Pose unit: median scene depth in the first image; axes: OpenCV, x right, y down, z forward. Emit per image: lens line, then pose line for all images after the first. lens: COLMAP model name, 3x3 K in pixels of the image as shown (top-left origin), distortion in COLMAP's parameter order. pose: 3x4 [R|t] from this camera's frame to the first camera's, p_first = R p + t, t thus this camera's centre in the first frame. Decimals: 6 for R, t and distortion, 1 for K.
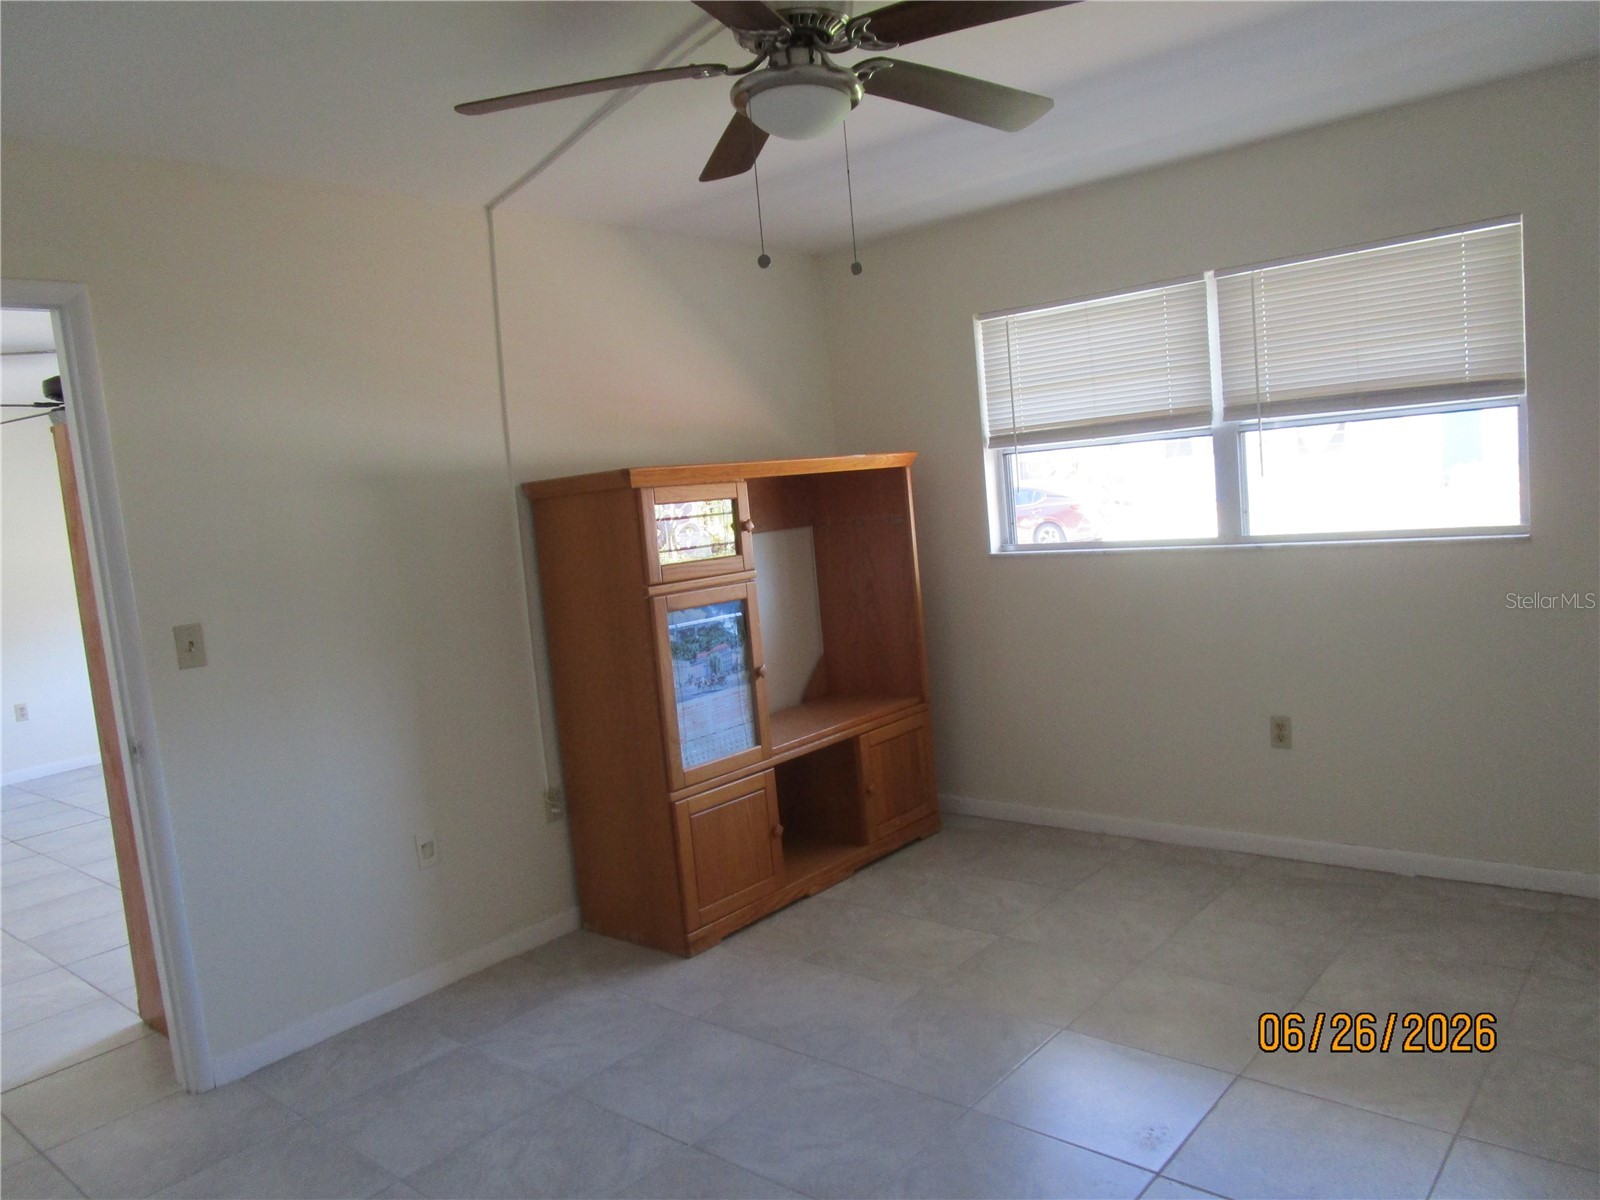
lens RADIAL K [[1147.7, 0, 796.2], [0, 1147.7, 605.9], [0, 0, 1]] dist [-0.022909, 0.009438]
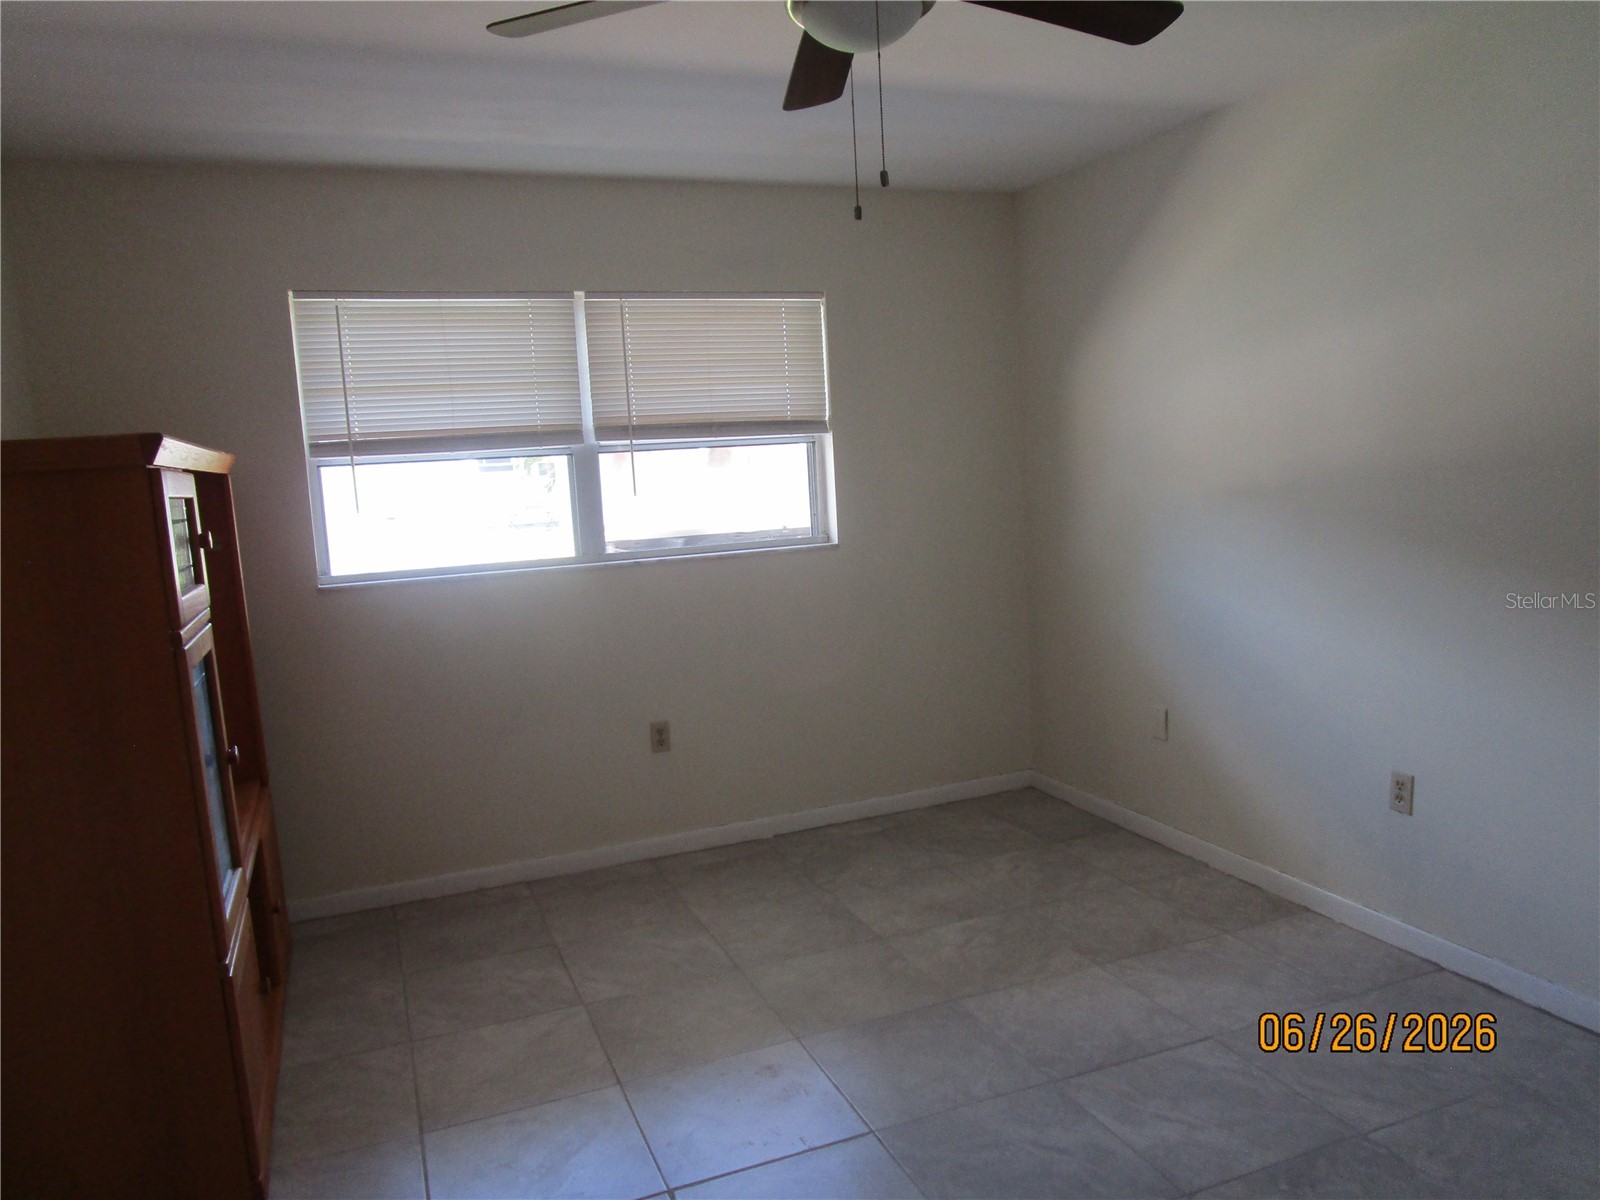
lens RADIAL K [[1147.7, 0, 790.6], [0, 1147.7, 603.7], [0, 0, 1]] dist [-0.022909, 0.009438]
pose [[0.468346, -0.048083, 0.882236, -0.455153], [0.103186, 0.994662, -0.000568, 0.000914], [-0.877499, 0.091300, 0.470808, 0.386104]]
